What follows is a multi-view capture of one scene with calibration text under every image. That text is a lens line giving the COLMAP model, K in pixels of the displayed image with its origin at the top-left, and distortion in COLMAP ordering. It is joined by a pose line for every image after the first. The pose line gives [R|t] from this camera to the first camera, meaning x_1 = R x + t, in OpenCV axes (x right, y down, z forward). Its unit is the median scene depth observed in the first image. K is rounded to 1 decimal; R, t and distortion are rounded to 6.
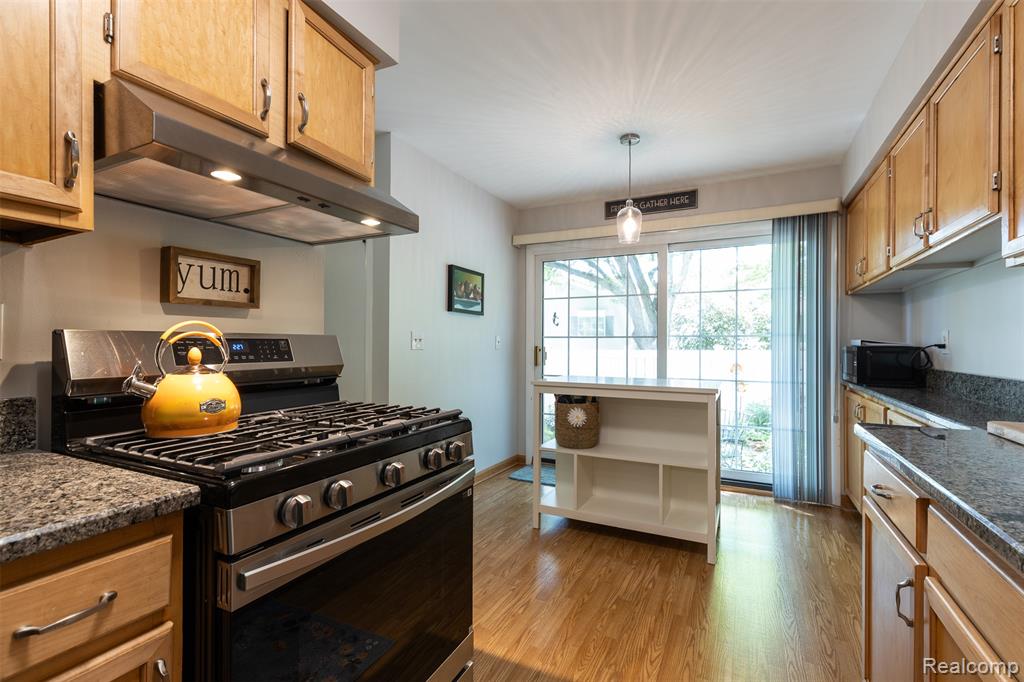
lens RADIAL K [[449.8, 0, 521.9], [0, 449.8, 342.5], [0, 0, 1]] dist [0.002658, -0.000165]
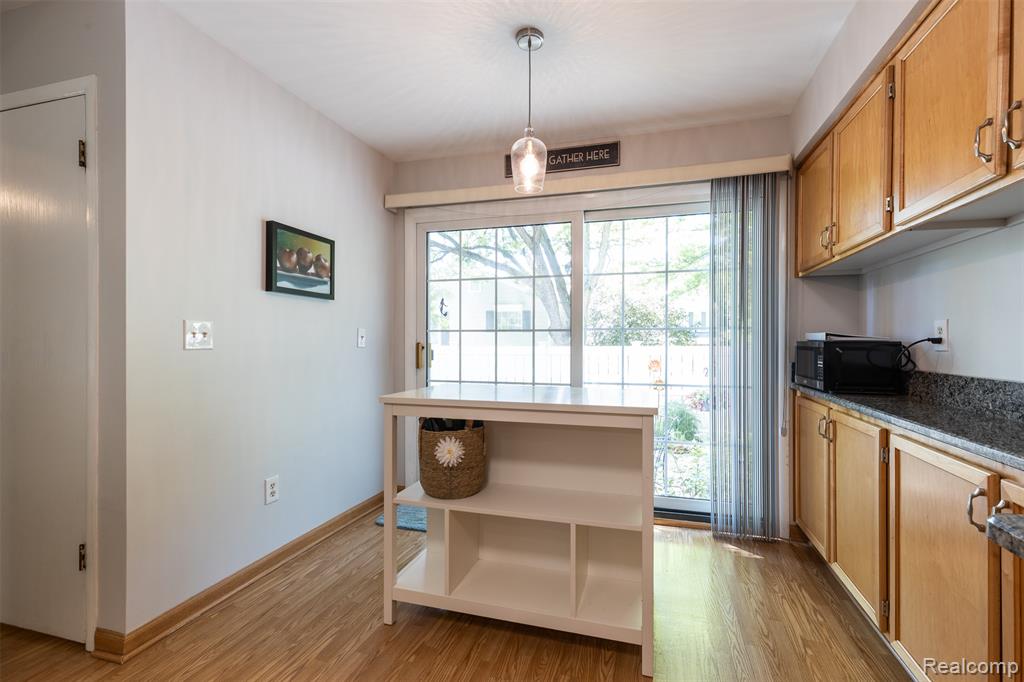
lens RADIAL K [[449.8, 0, 521.9], [0, 449.8, 342.5], [0, 0, 1]] dist [0.002658, -0.000165]
pose [[0.984715, -0.004543, 0.174113, 0.099059], [0.002955, 0.999952, 0.009375, 0.001769], [-0.174147, -0.008717, 0.984681, 0.300057]]
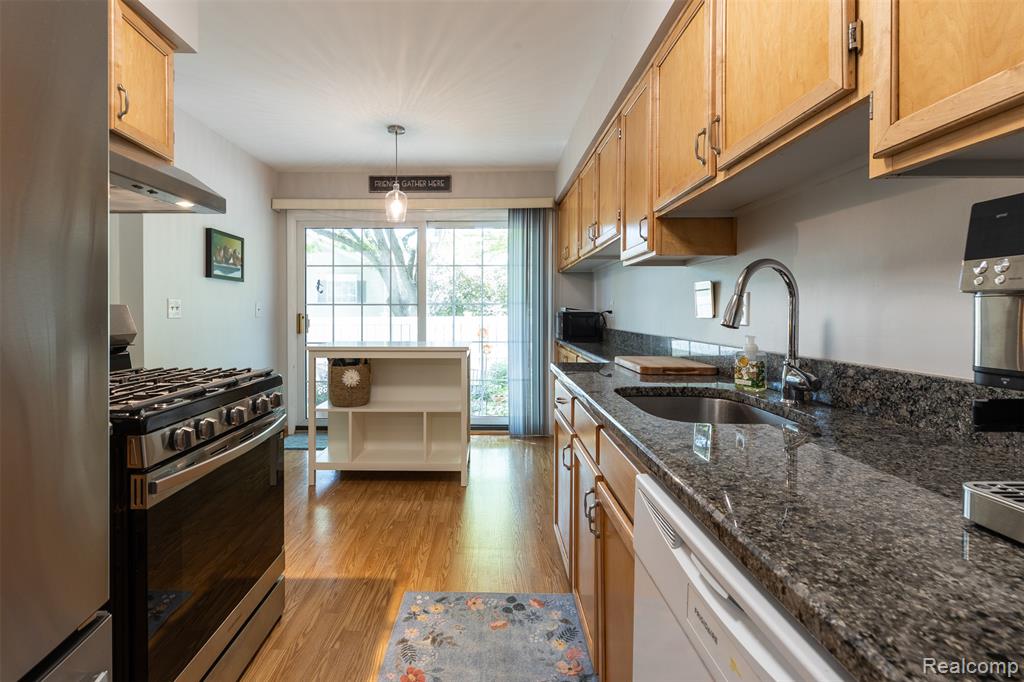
lens RADIAL K [[486.4, 0, 478.9], [0, 486.4, 316.1], [0, 0, 1]] dist [0.000954, -0.000048]
pose [[0.906523, -0.008189, 0.422077, -0.083135], [0.001864, 0.999880, 0.015396, -0.002906], [-0.422153, -0.013170, 0.906429, -0.181977]]
